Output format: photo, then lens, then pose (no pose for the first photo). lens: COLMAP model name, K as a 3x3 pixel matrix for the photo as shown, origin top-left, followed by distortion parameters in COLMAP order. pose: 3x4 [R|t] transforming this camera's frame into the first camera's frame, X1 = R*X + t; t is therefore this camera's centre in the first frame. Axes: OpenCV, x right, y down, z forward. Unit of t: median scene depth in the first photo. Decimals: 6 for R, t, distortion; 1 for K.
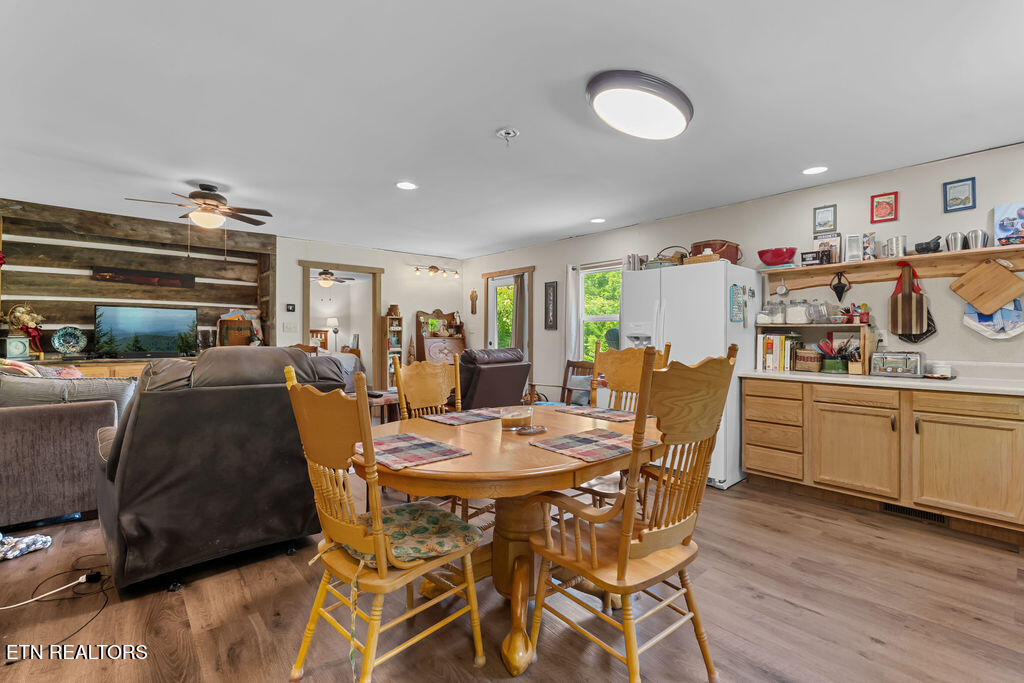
lens RADIAL K [[451.7, 0, 507.7], [0, 451.7, 332.6], [0, 0, 1]] dist [-0.008222, 0.001802]
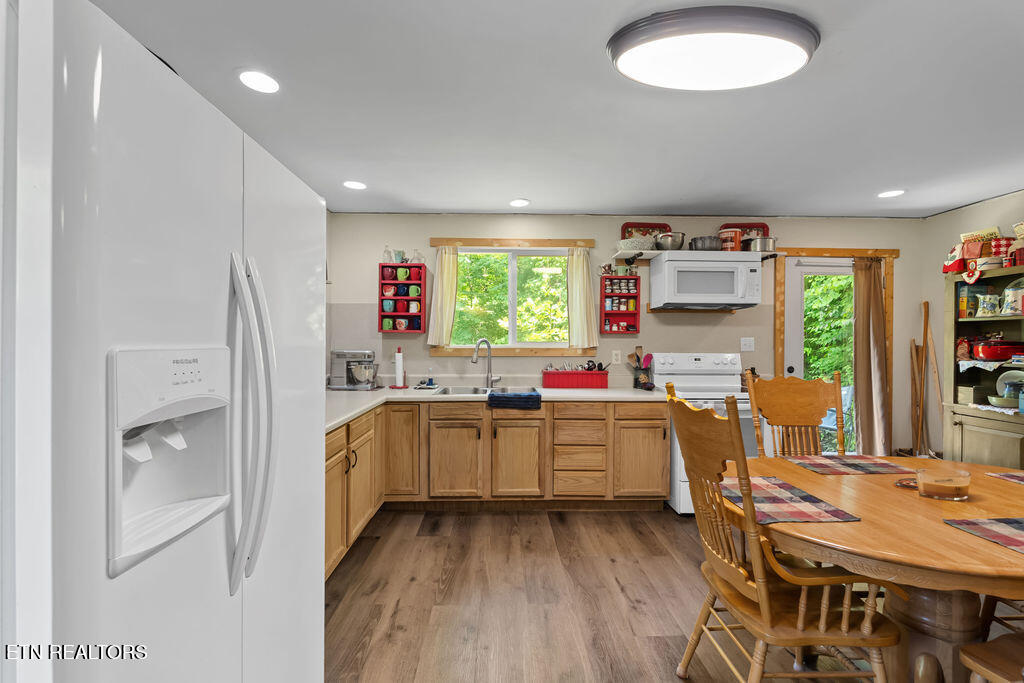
lens RADIAL K [[451.7, 0, 514.4], [0, 451.7, 343.7], [0, 0, 1]] dist [-0.008222, 0.001802]
pose [[-0.783454, -0.008597, 0.621390, 0.047869], [-0.010006, 0.999949, 0.001219, -0.021358], [-0.621369, -0.005263, -0.783500, 0.917609]]
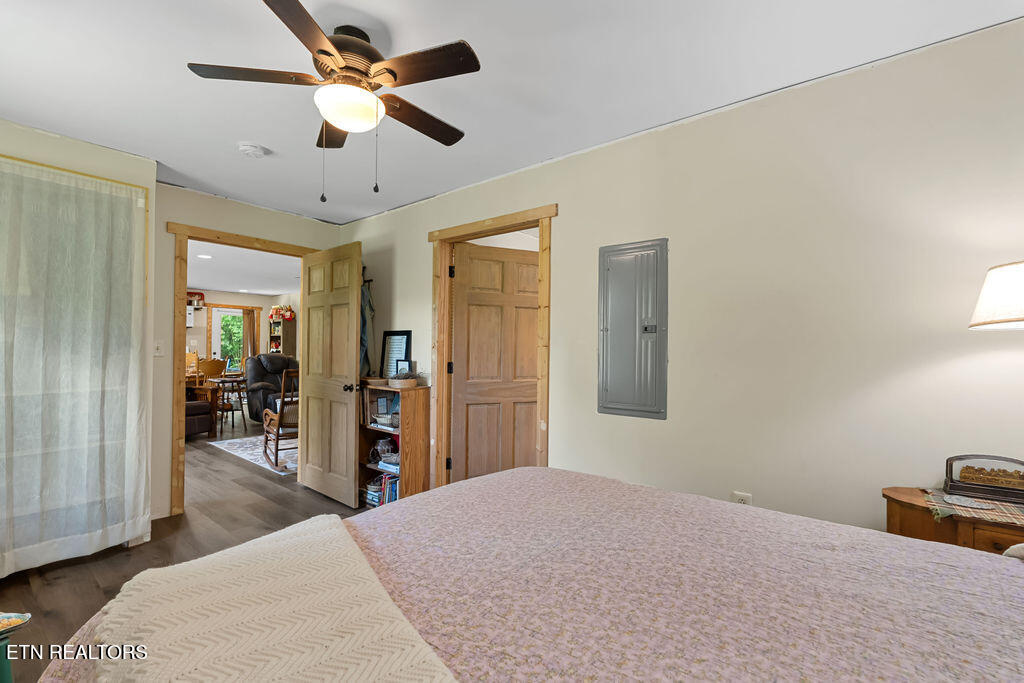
lens RADIAL K [[451.7, 0, 513.5], [0, 451.7, 343.6], [0, 0, 1]] dist [-0.008222, 0.001802]
pose [[-0.980205, -0.013046, -0.197557, -0.803050], [-0.010327, 0.999837, -0.014789, -0.005553], [0.197718, -0.012456, -0.980180, 2.283683]]
